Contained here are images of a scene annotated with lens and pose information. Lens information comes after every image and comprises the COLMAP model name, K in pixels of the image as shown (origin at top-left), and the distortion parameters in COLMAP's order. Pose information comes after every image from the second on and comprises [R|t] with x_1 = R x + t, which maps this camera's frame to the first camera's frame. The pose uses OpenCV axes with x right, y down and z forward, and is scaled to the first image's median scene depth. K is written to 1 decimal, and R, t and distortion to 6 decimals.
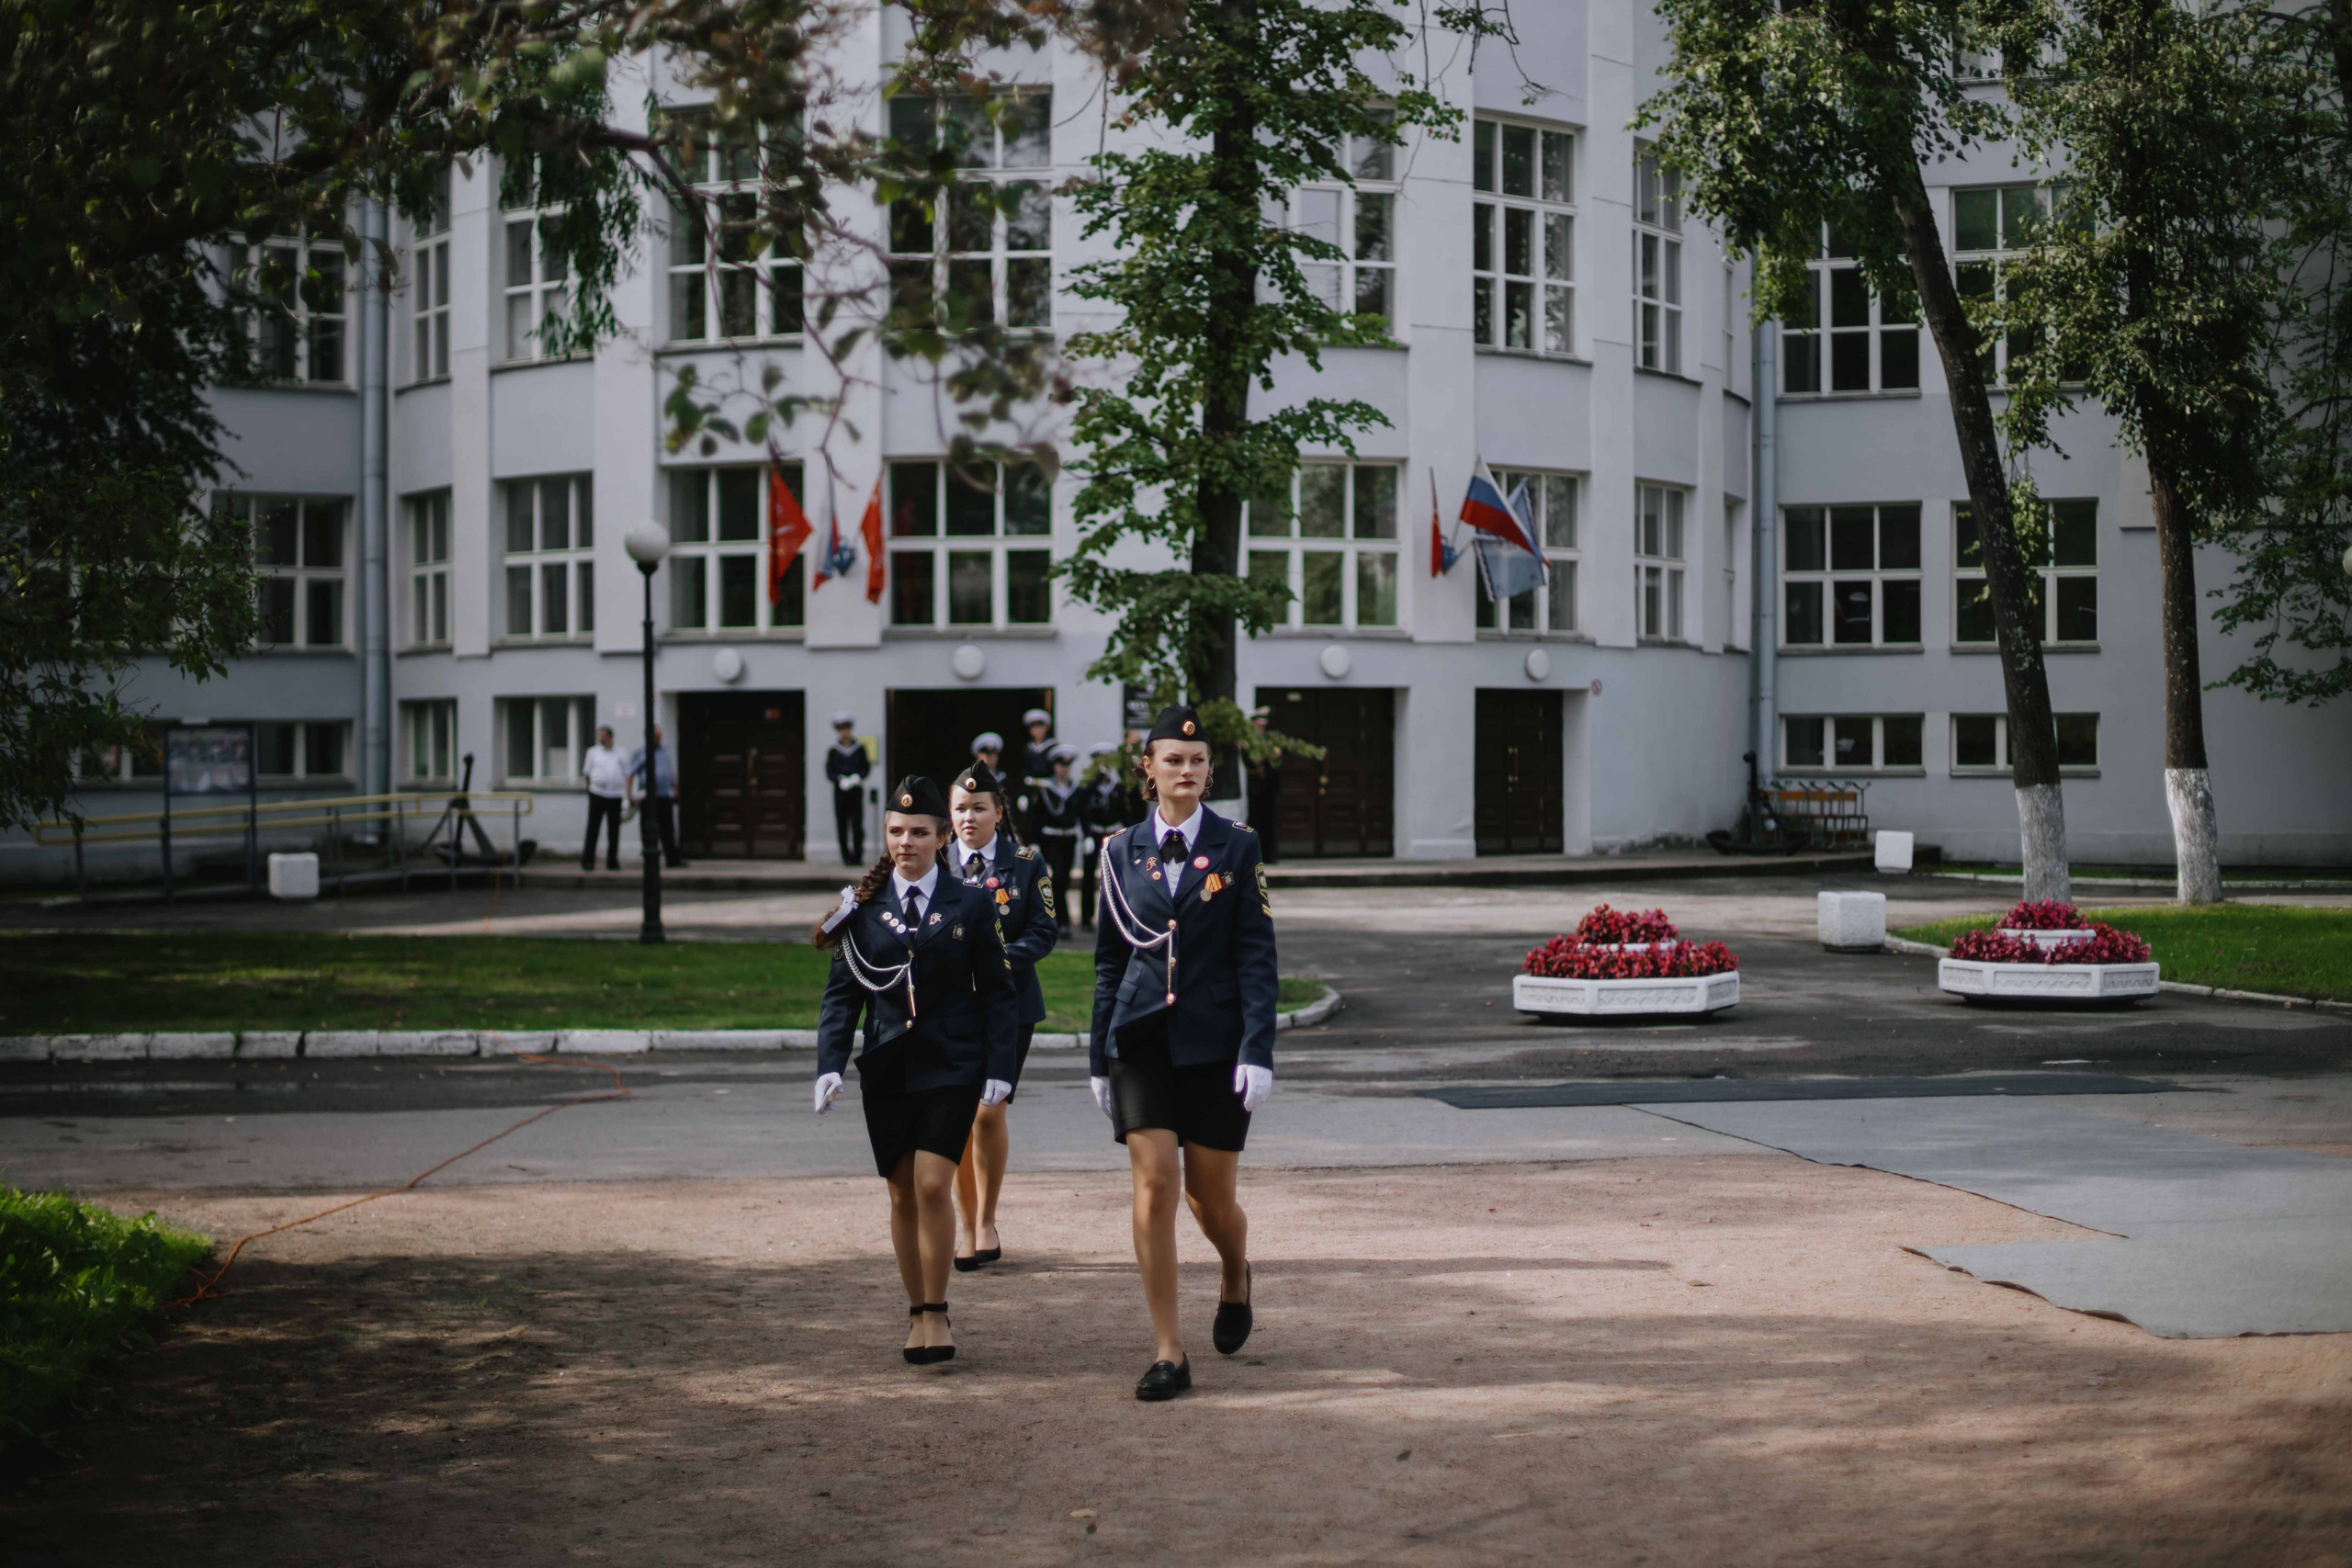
lens RADIAL K [[3708.7, 0, 1176.0], [0, 3708.7, 784.0], [0, 0, 1]] dist [-0.117895, 0.130269]
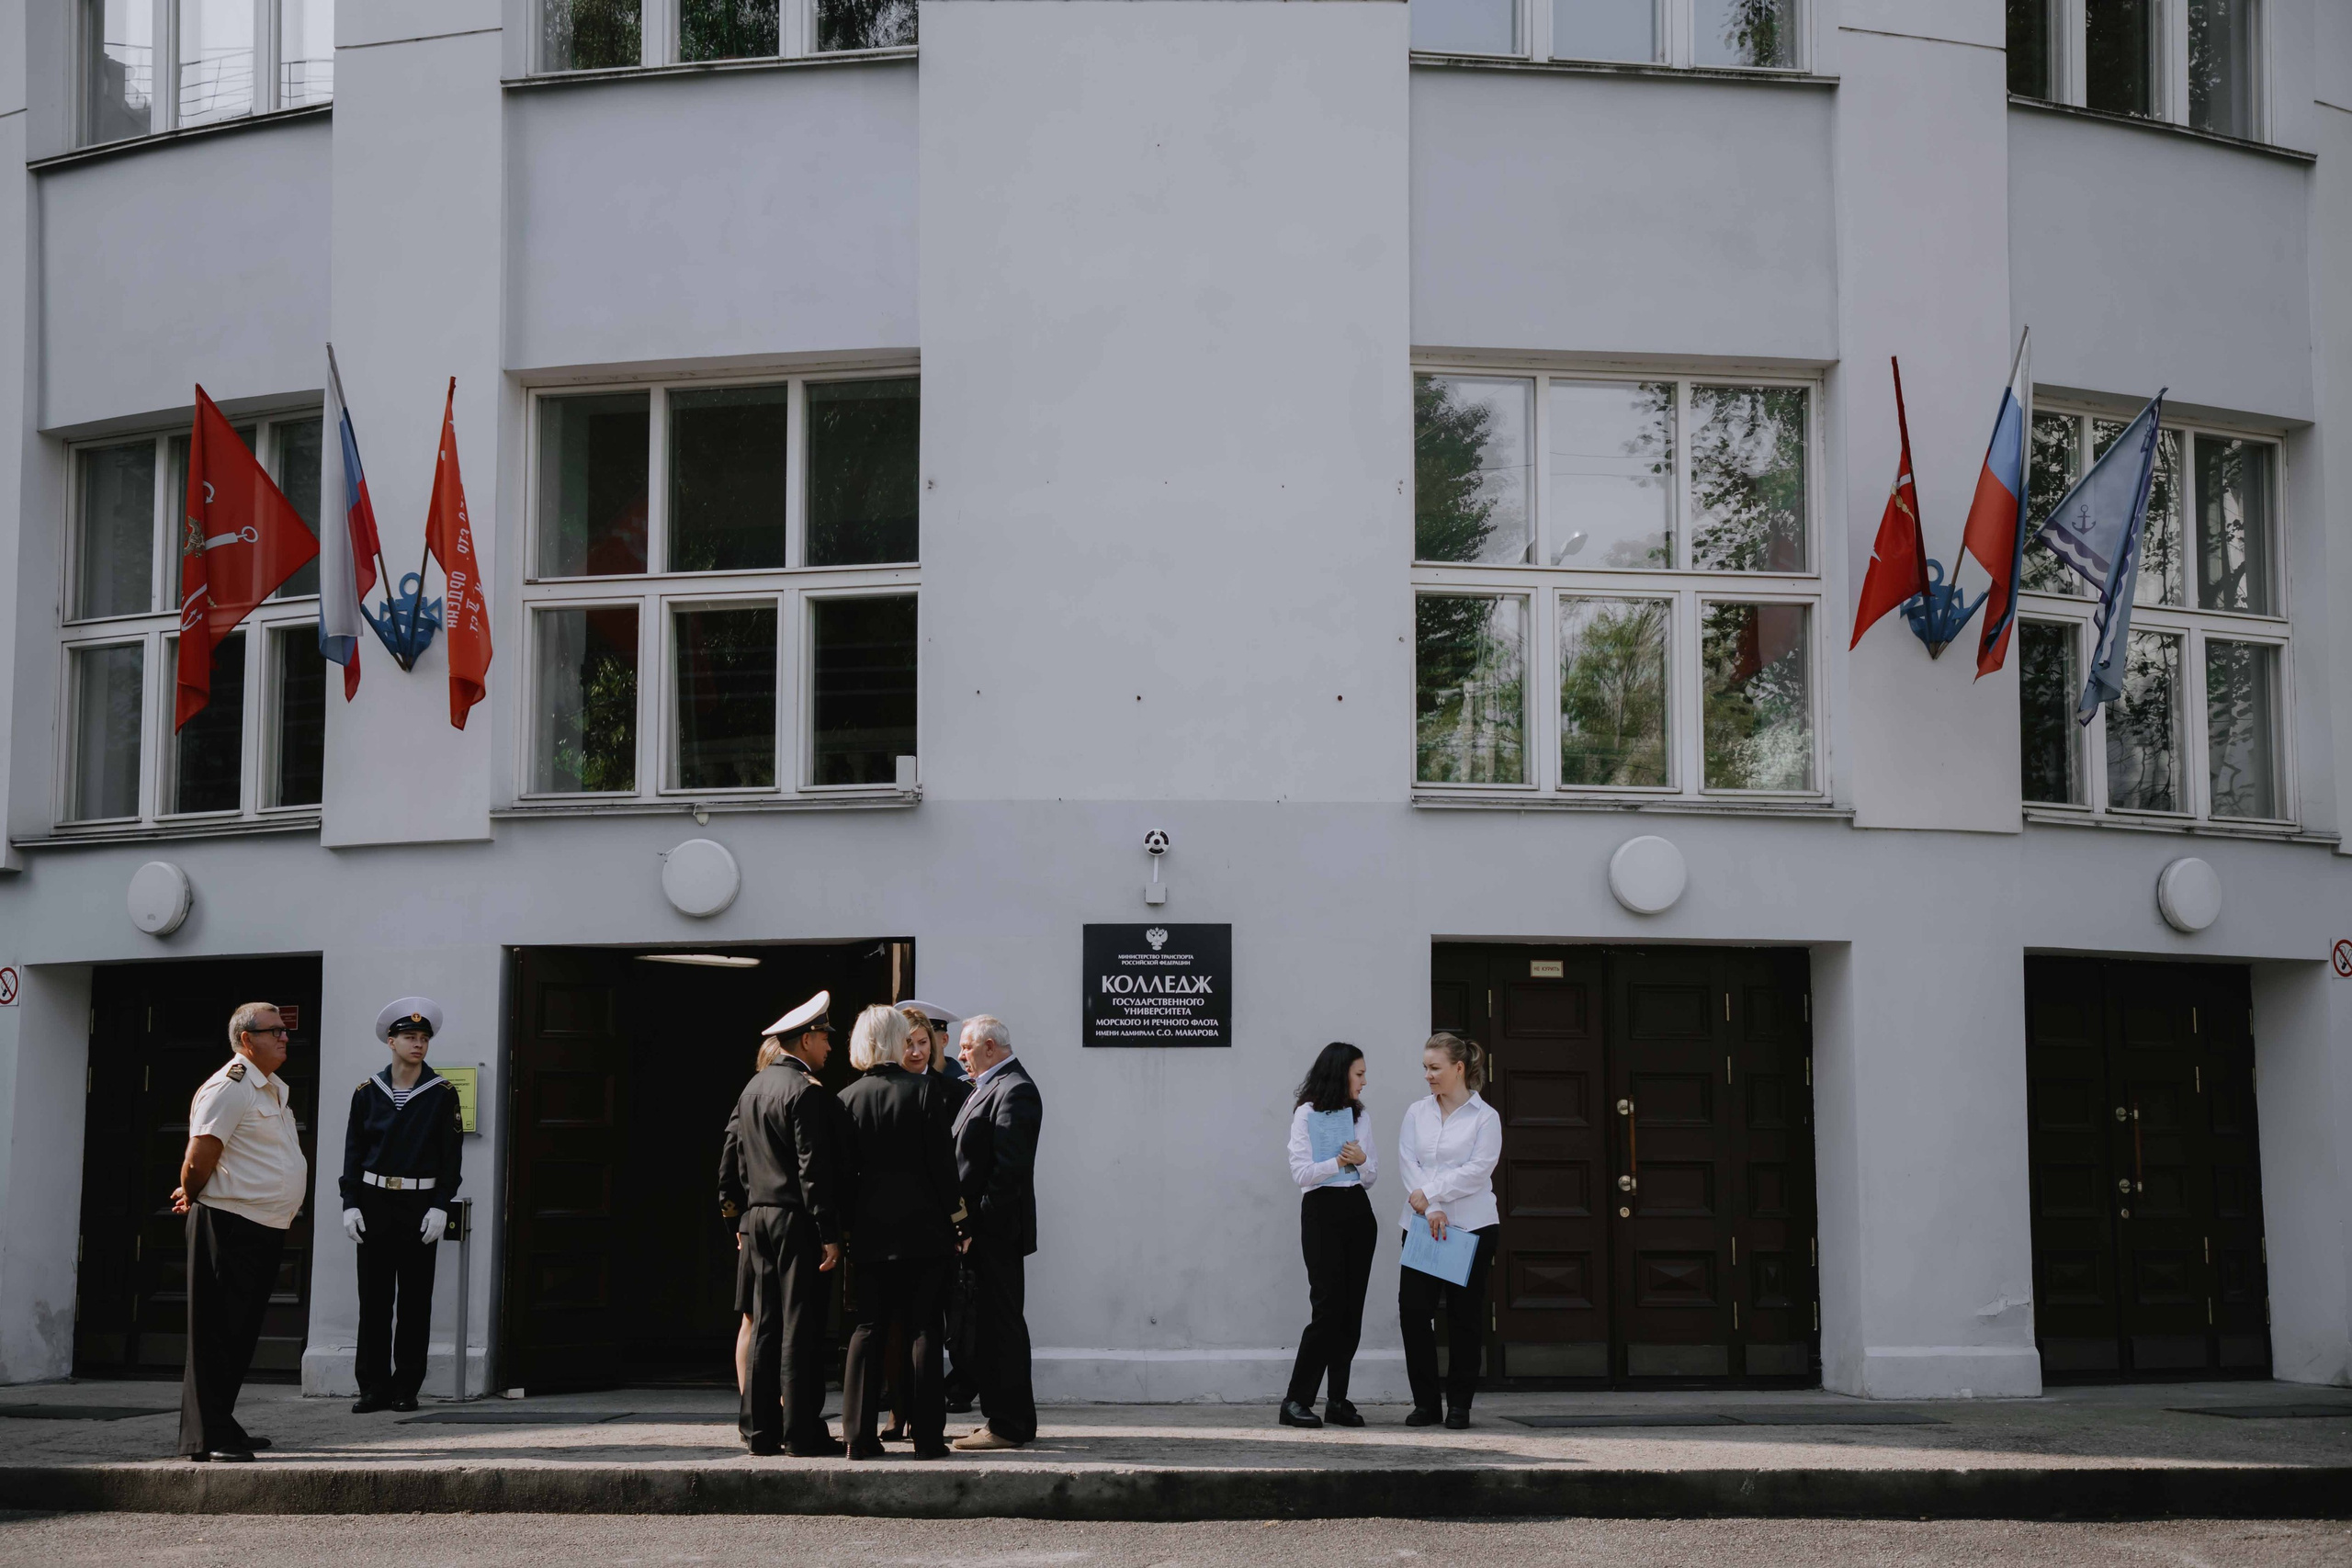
lens RADIAL K [[3358.5, 0, 1176.0], [0, 3358.5, 784.0], [0, 0, 1]] dist [0.190970, 0.165948]
pose [[0.988544, -0.012820, -0.150387, 0.047111], [-0.004702, 0.993287, -0.115579, -0.001392], [0.150859, 0.114962, 0.981848, 0.638852]]
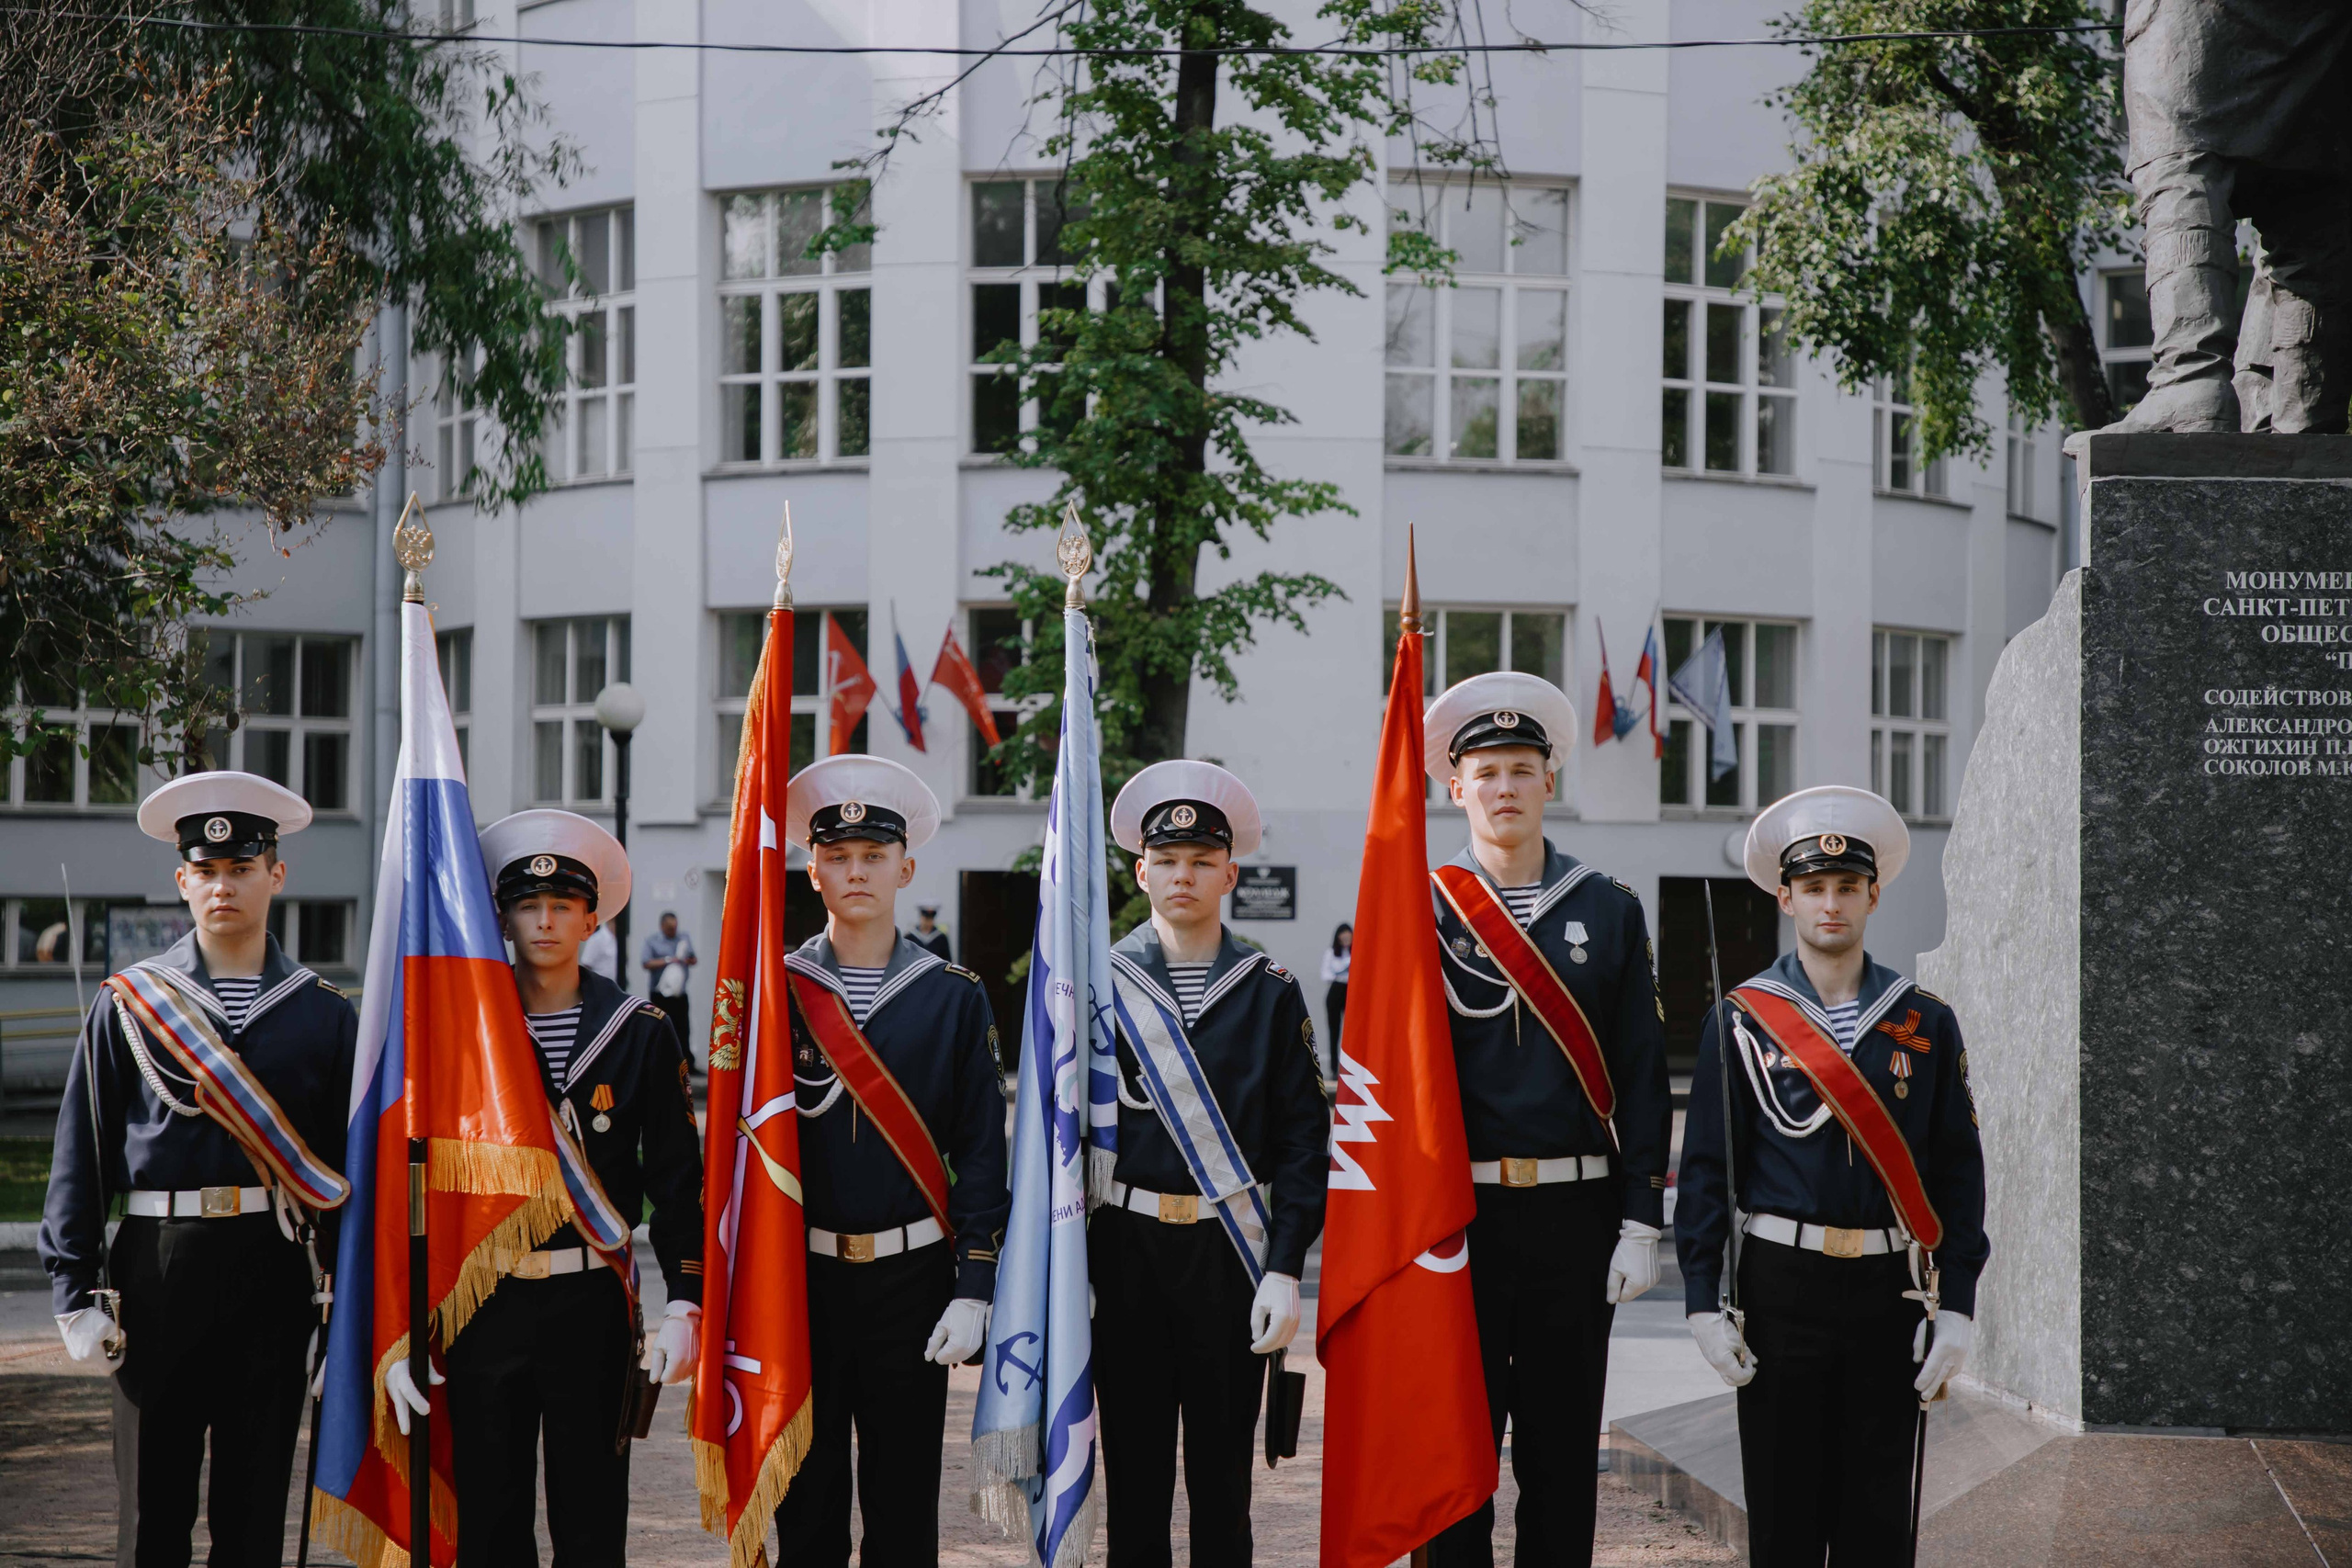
lens RADIAL K [[5267.3, 0, 1176.0], [0, 5267.3, 784.0], [0, 0, 1]] dist [0.518229, 0.505708]
pose [[0.994318, 0.008562, -0.106101, 0.100206], [-0.012727, 0.999172, -0.038644, 0.001230], [0.105682, 0.039775, 0.993604, -0.211139]]
